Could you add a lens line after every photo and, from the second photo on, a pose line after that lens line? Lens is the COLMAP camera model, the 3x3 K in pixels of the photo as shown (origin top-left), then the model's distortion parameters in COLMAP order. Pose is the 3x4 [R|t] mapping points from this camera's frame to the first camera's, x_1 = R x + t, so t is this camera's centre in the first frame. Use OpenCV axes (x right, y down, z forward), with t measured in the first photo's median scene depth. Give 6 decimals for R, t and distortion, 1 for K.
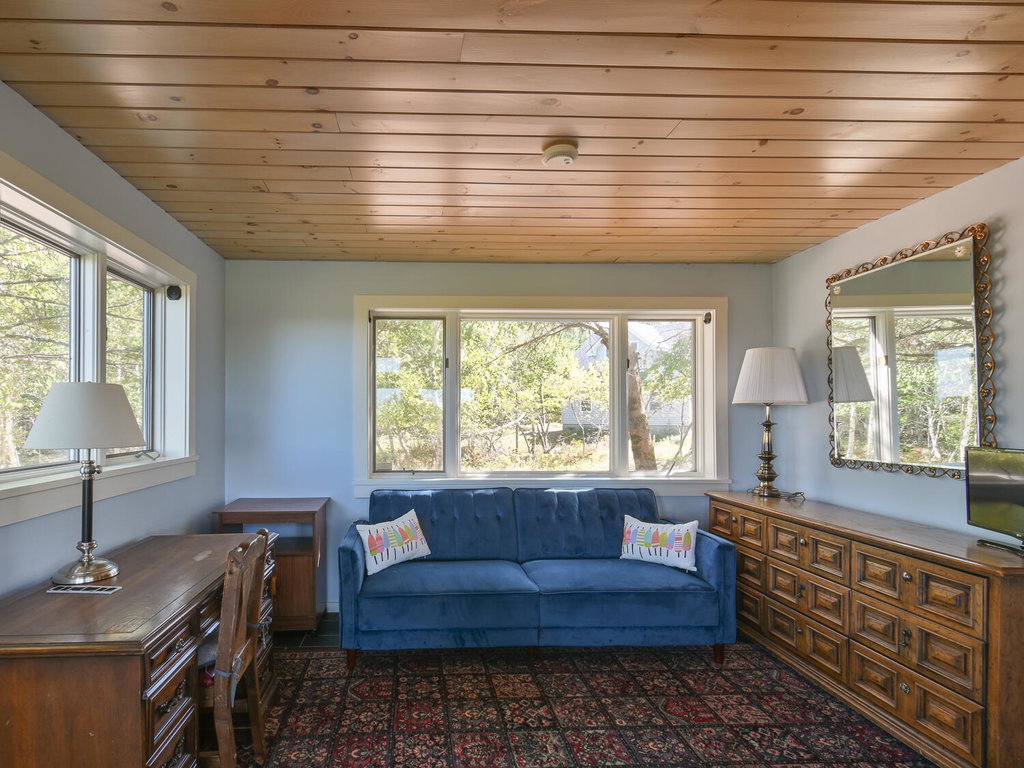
lens RADIAL K [[458.0, 0, 514.3], [0, 458.0, 404.0], [0, 0, 1]] dist [-0.002658, -0.000327]
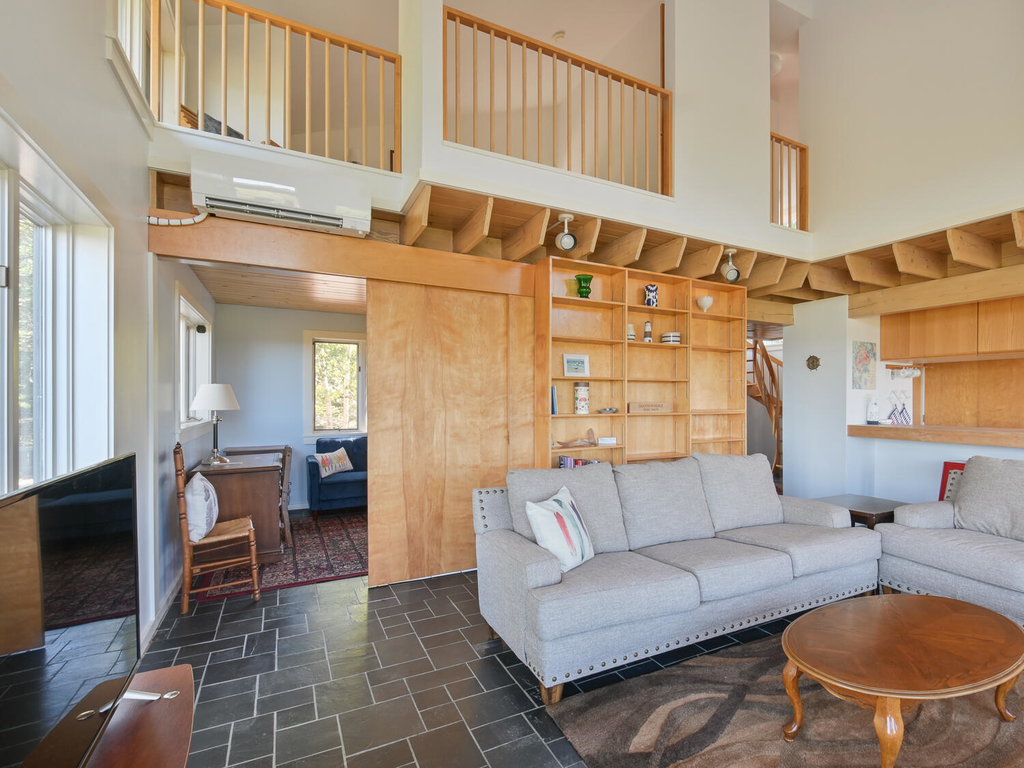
lens RADIAL K [[458.0, 0, 514.3], [0, 458.0, 404.0], [0, 0, 1]] dist [-0.002658, -0.000327]
pose [[0.971598, -0.000968, 0.236636, 0.022036], [-0.006647, 0.999485, 0.031378, -0.014775], [-0.236544, -0.032060, 0.971092, -1.034424]]
